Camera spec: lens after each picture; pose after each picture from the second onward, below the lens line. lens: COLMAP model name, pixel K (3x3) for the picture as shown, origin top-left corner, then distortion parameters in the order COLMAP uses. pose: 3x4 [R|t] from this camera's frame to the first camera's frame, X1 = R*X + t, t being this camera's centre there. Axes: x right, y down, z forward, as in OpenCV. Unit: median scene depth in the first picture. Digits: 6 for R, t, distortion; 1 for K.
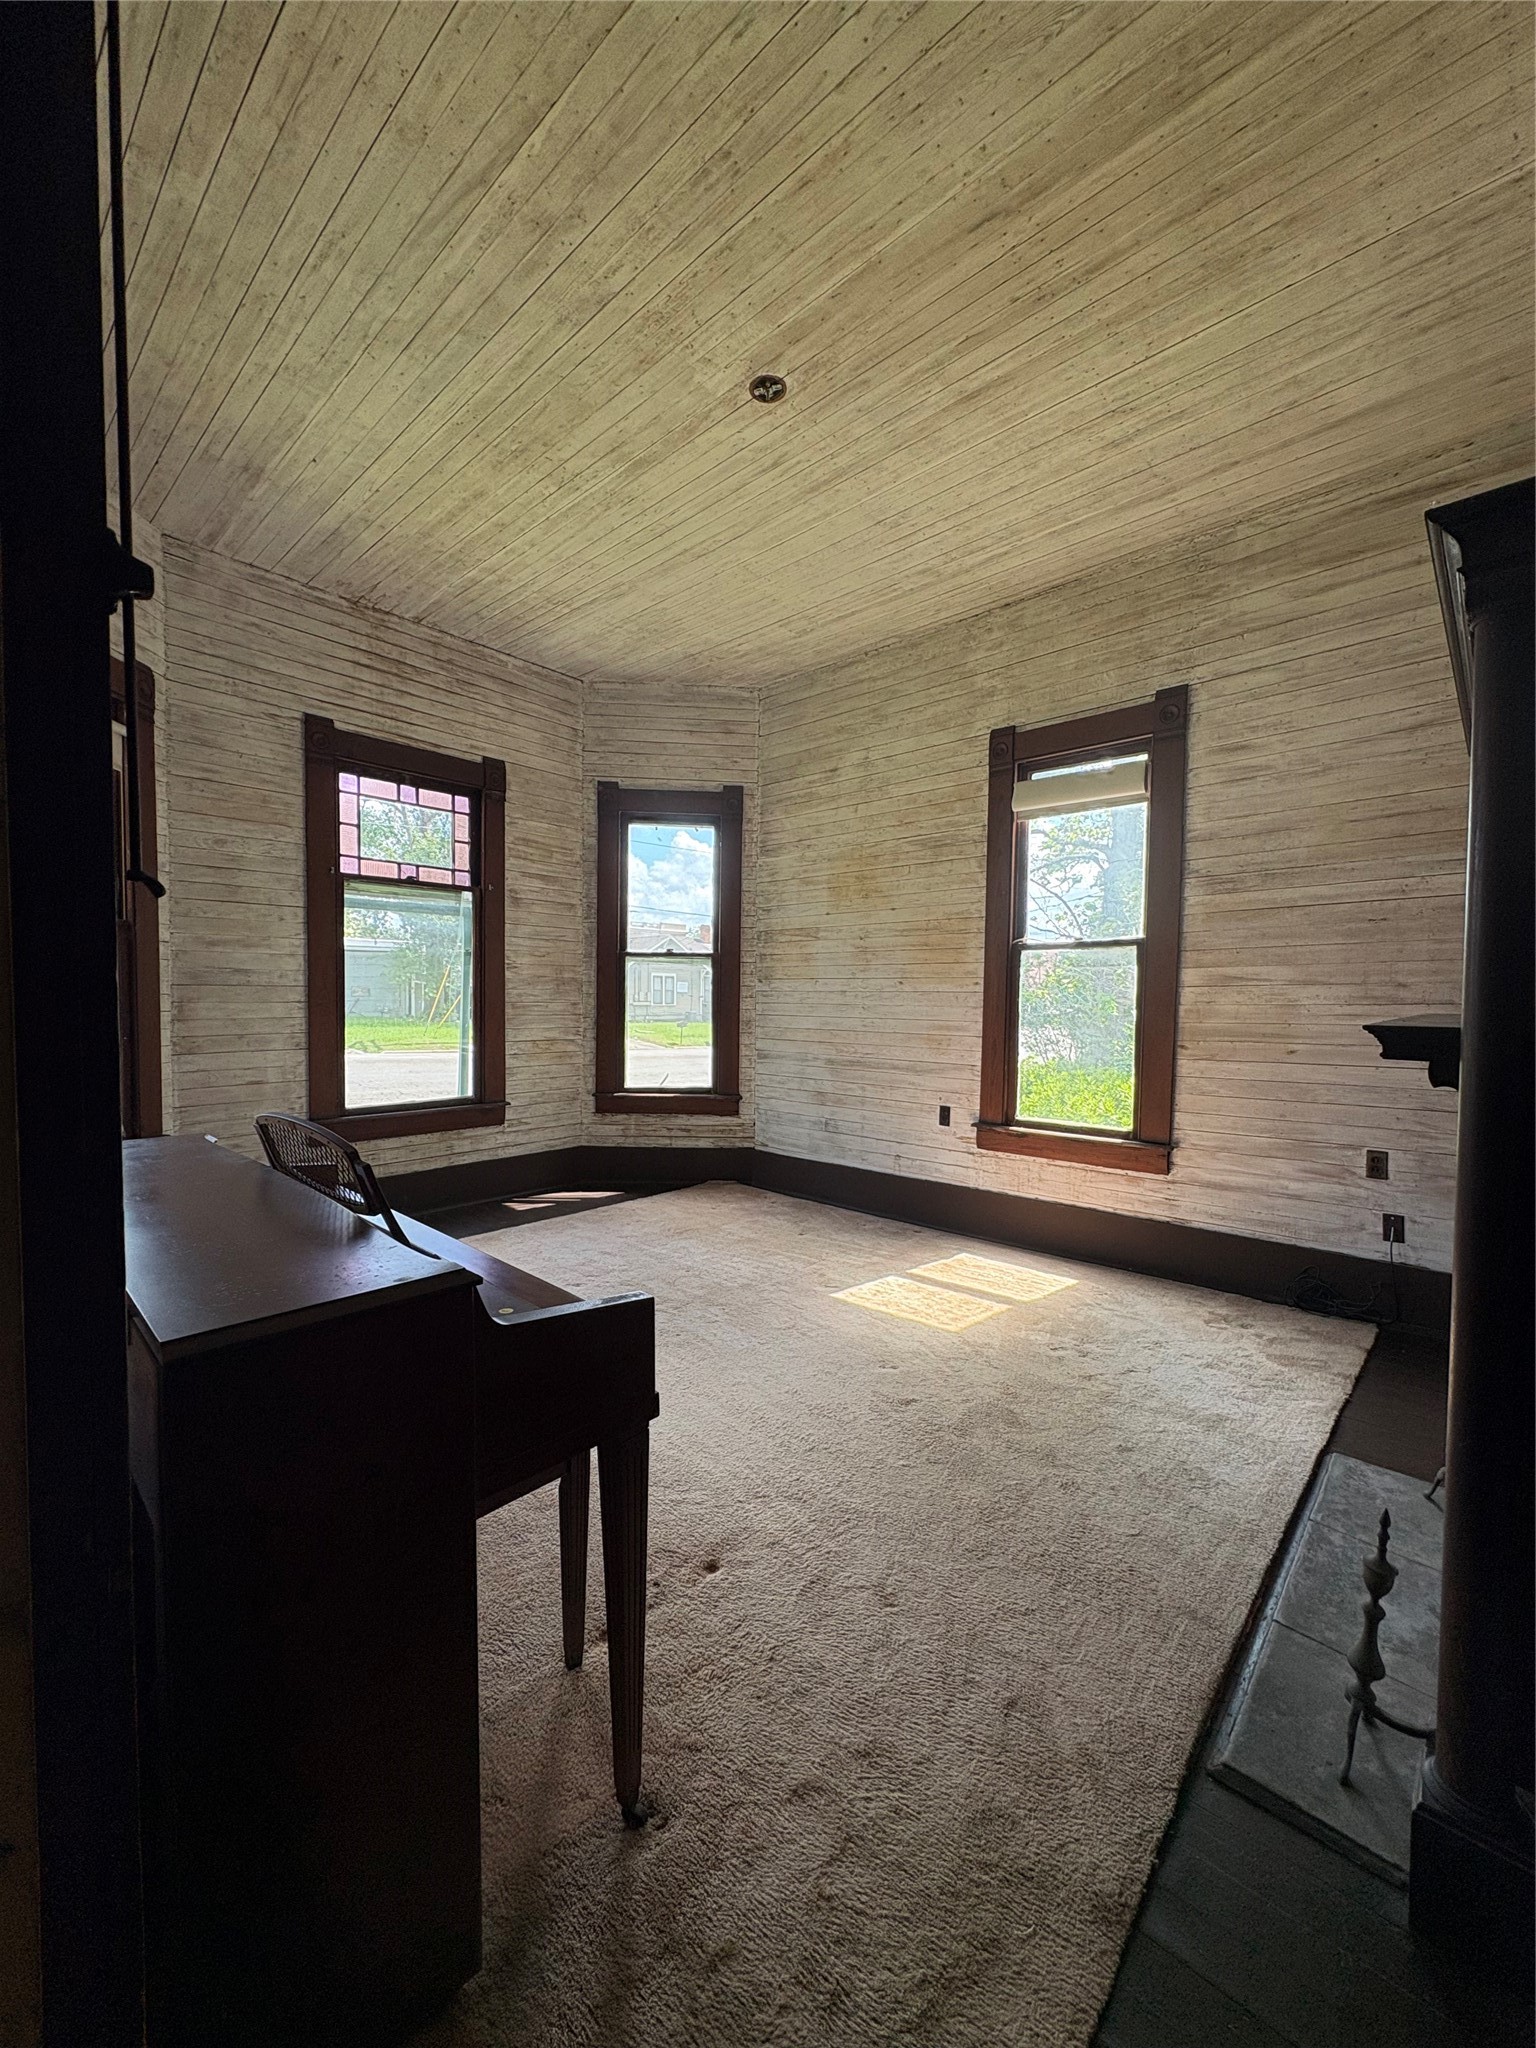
lens RADIAL K [[817.6, 0, 776.3], [0, 817.6, 1025.1], [0, 0, 1]] dist [0.000782, 0.000332]
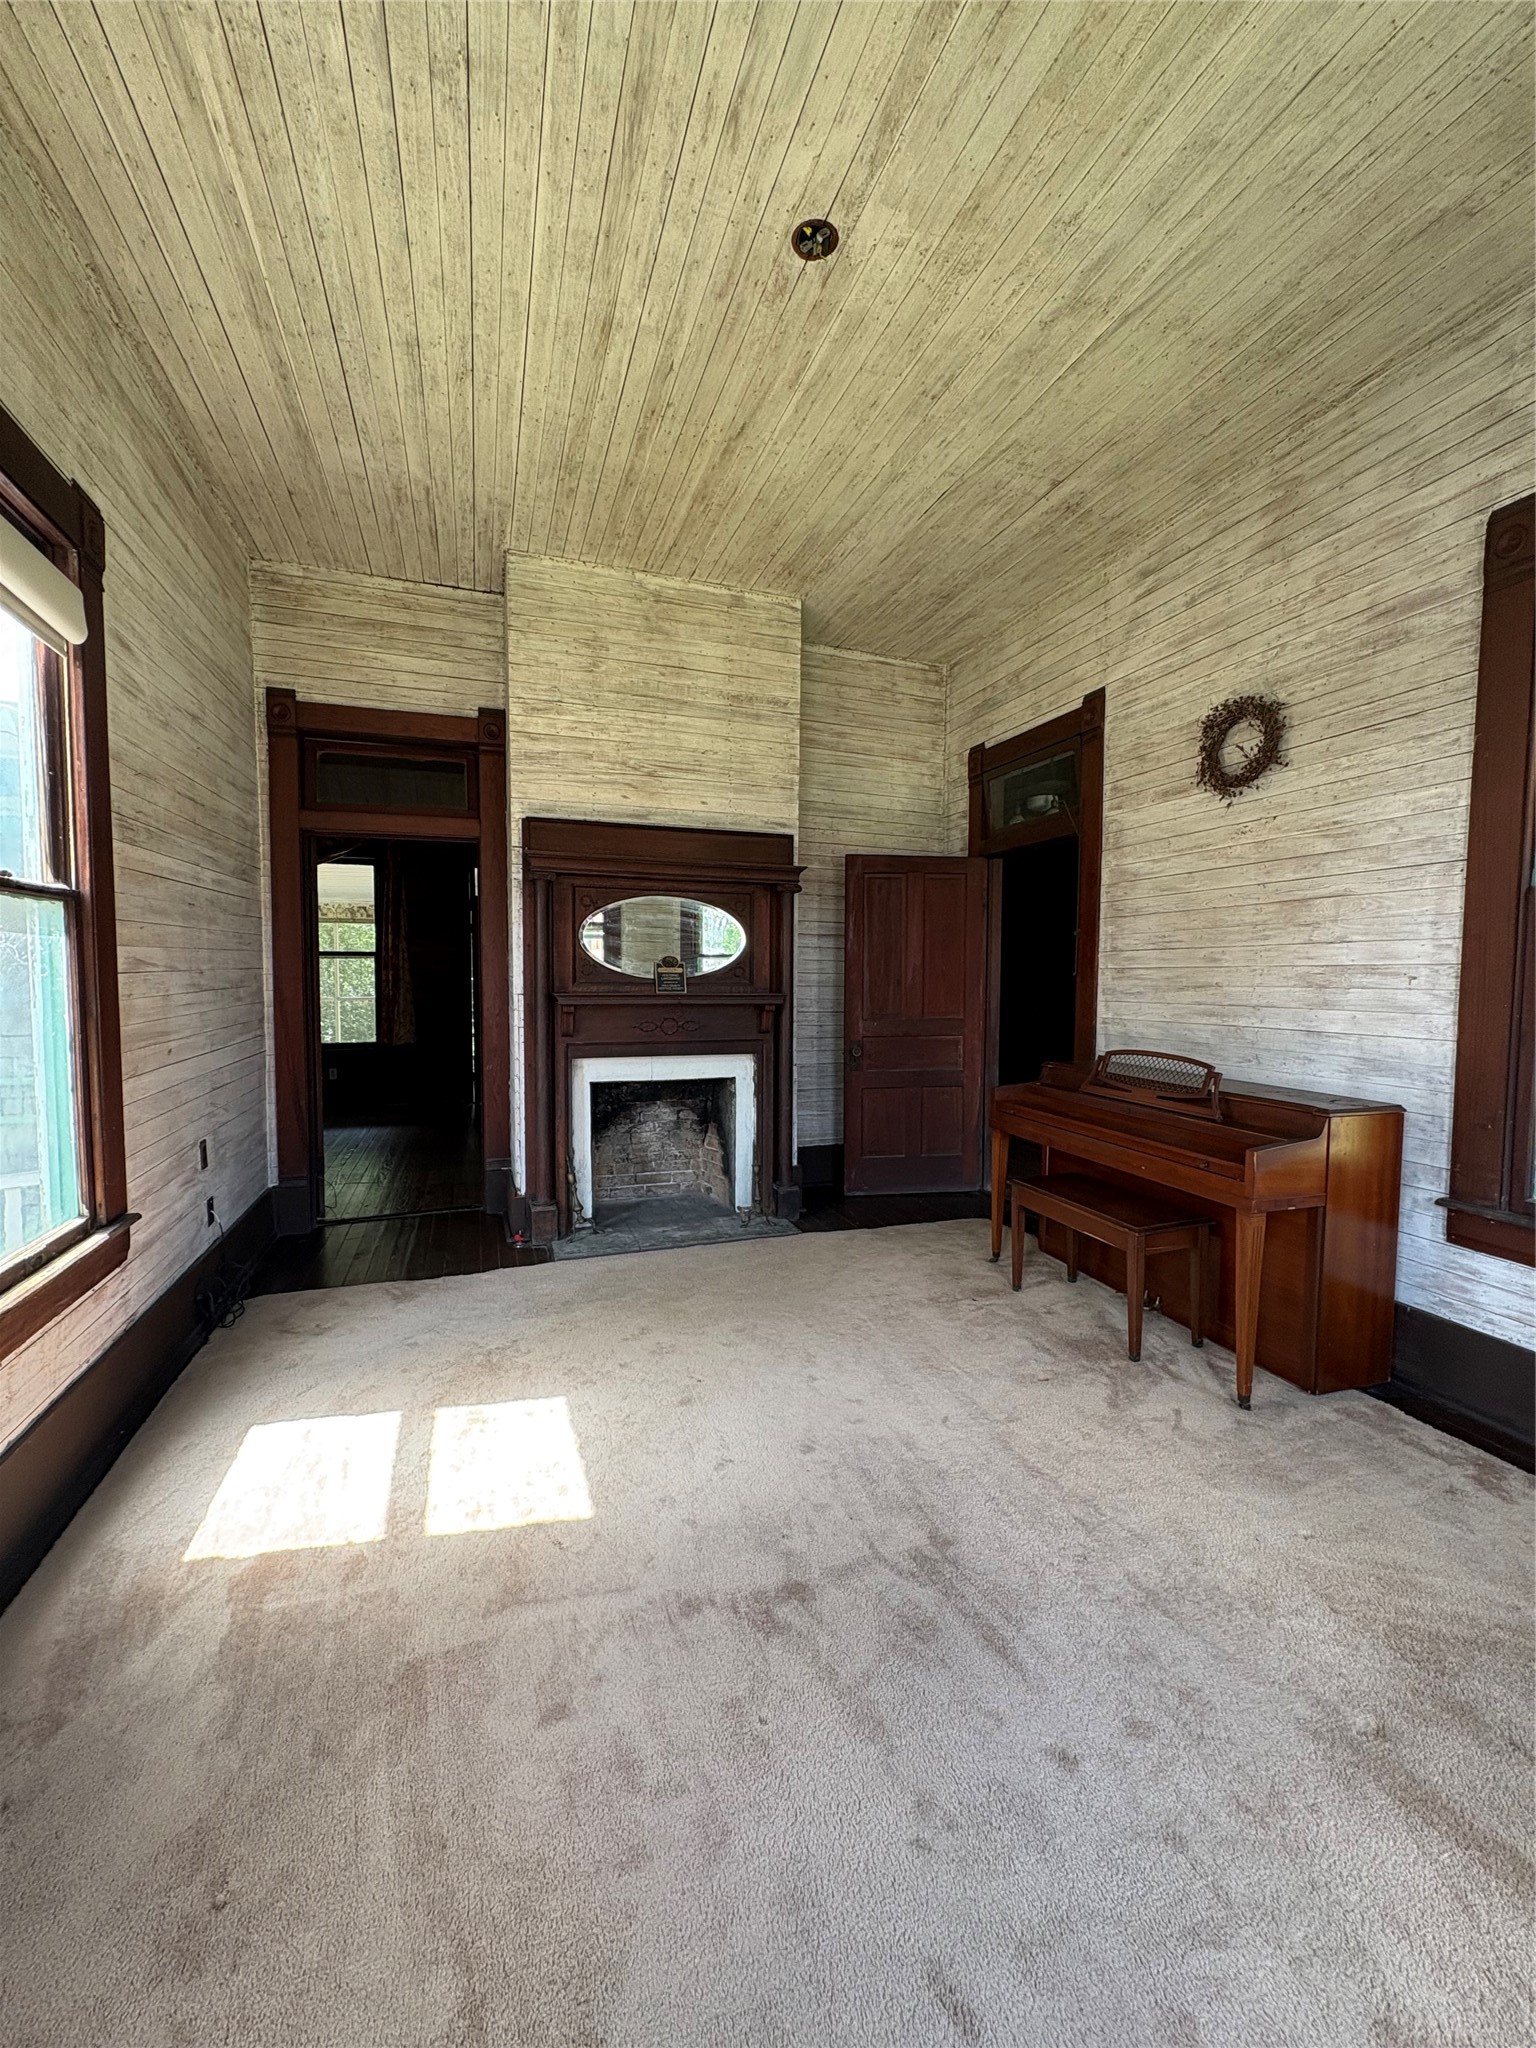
lens RADIAL K [[817.6, 0, 771.9], [0, 817.6, 1032.4], [0, 0, 1]] dist [0.000782, 0.000332]
pose [[-0.878484, -0.048408, 0.475312, -0.290193], [0.001372, 0.994594, 0.103831, -0.068279], [-0.477769, 0.091866, -0.873669, 1.330232]]
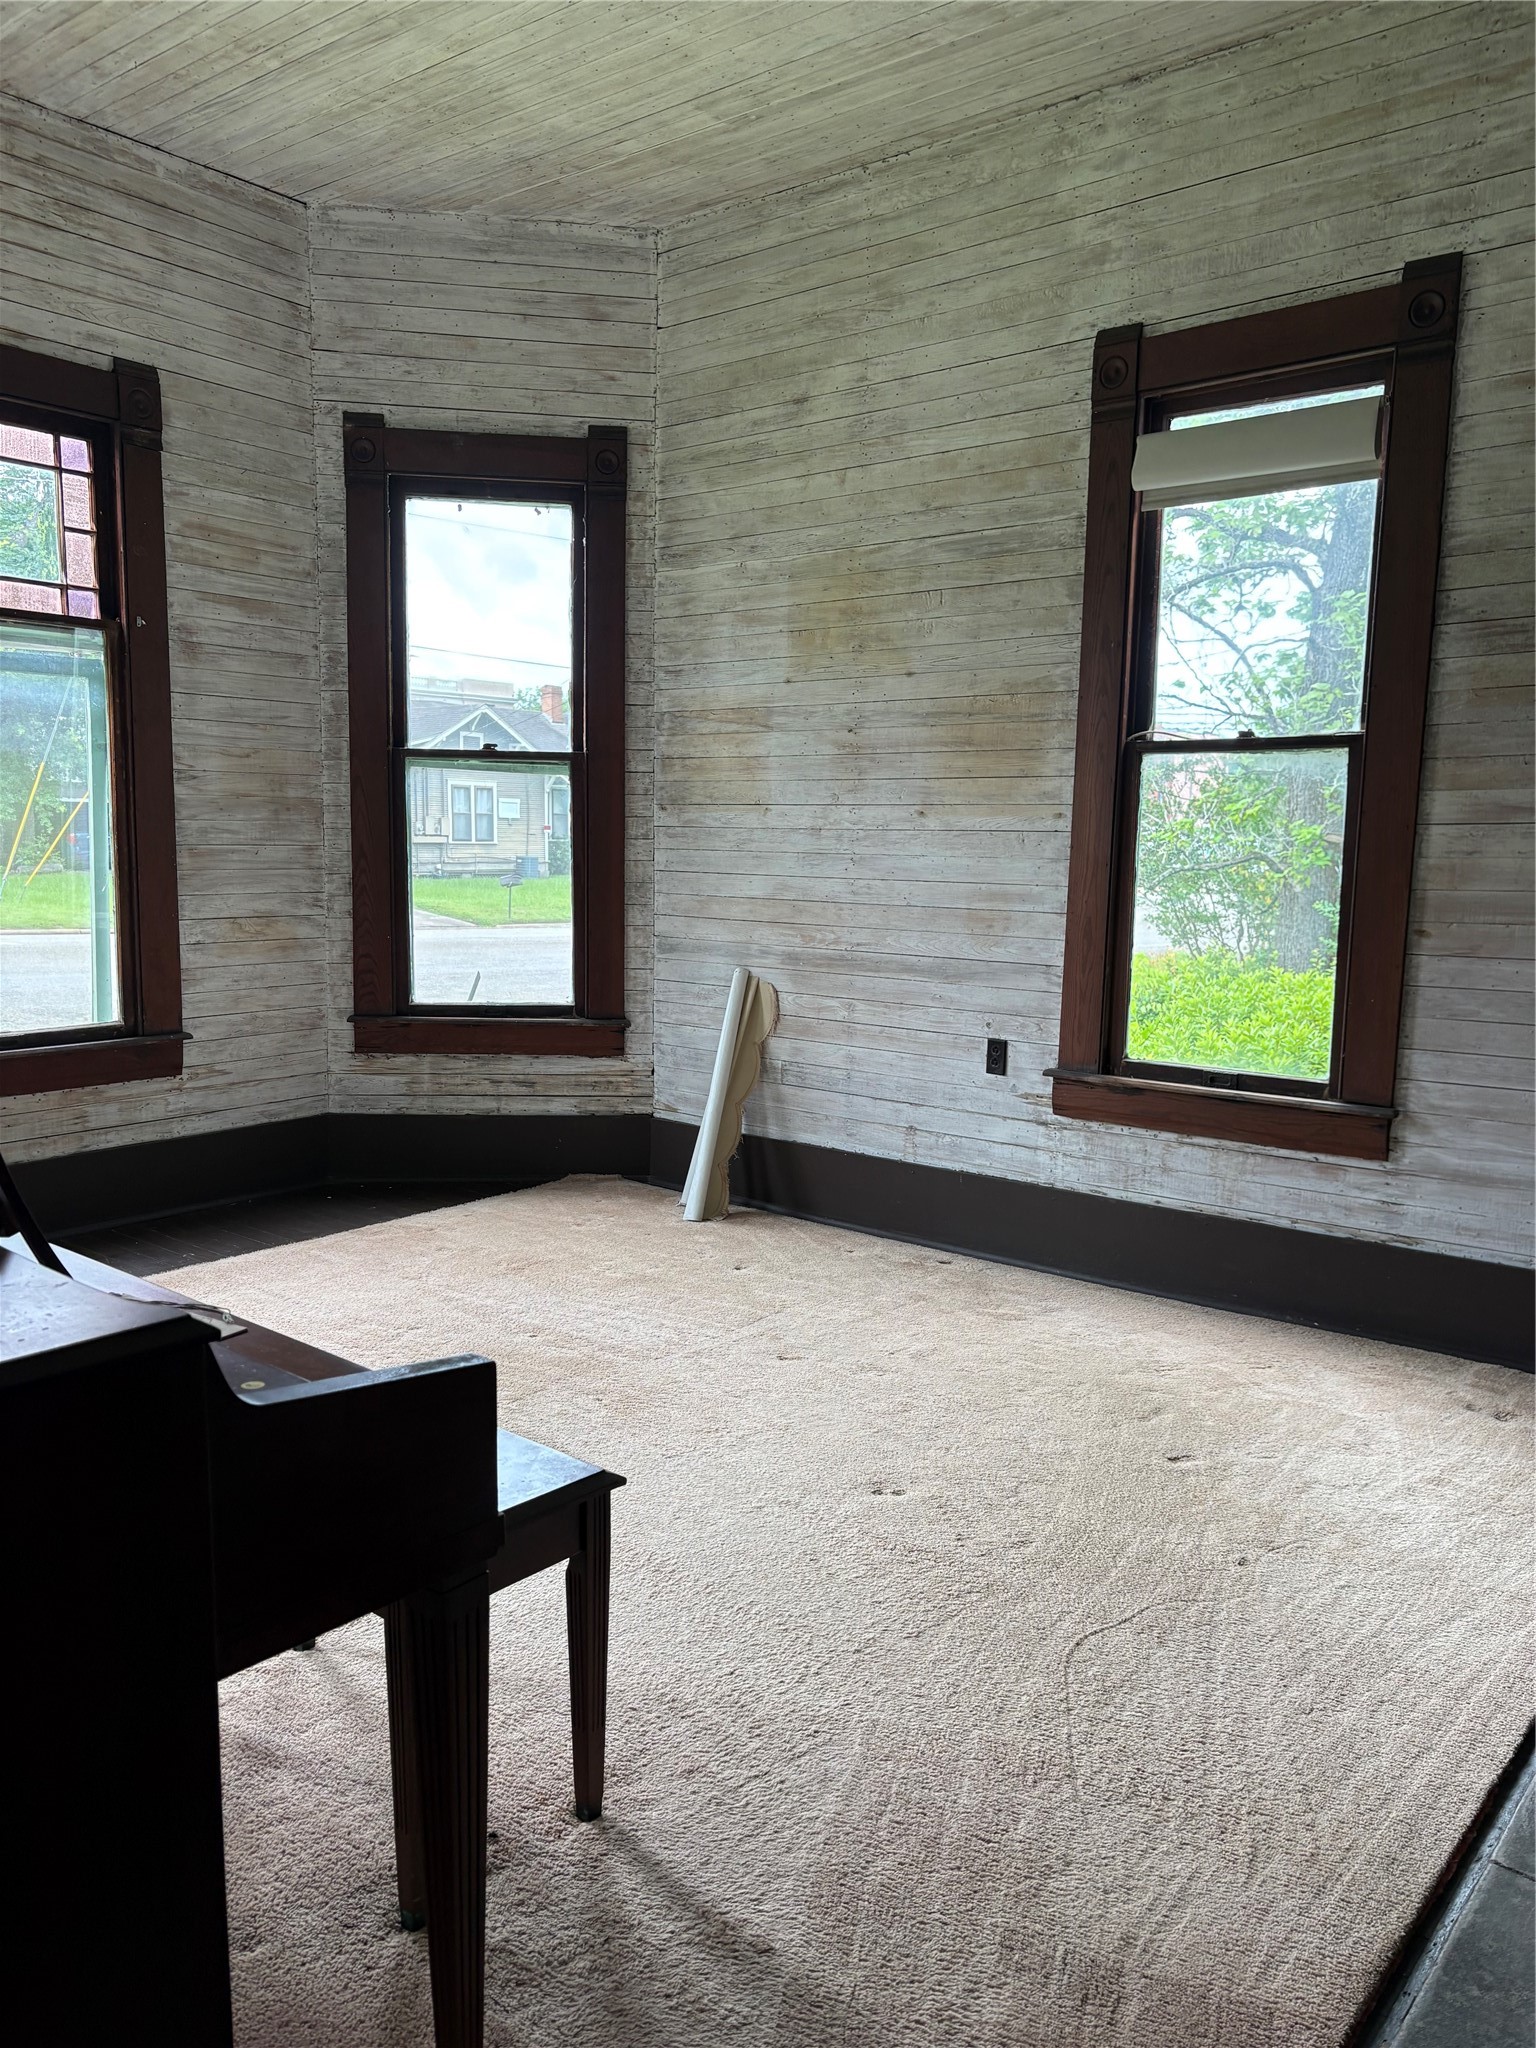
lens RADIAL K [[1563.2, 0, 768.6], [0, 1563.2, 1021.2], [0, 0, 1]] dist [0.045134, -0.016462]
pose [[0.998779, -0.002217, 0.049361, -0.001162], [-0.002216, 0.995979, 0.089563, -0.007580], [-0.049361, -0.089563, 0.994757, -0.046446]]
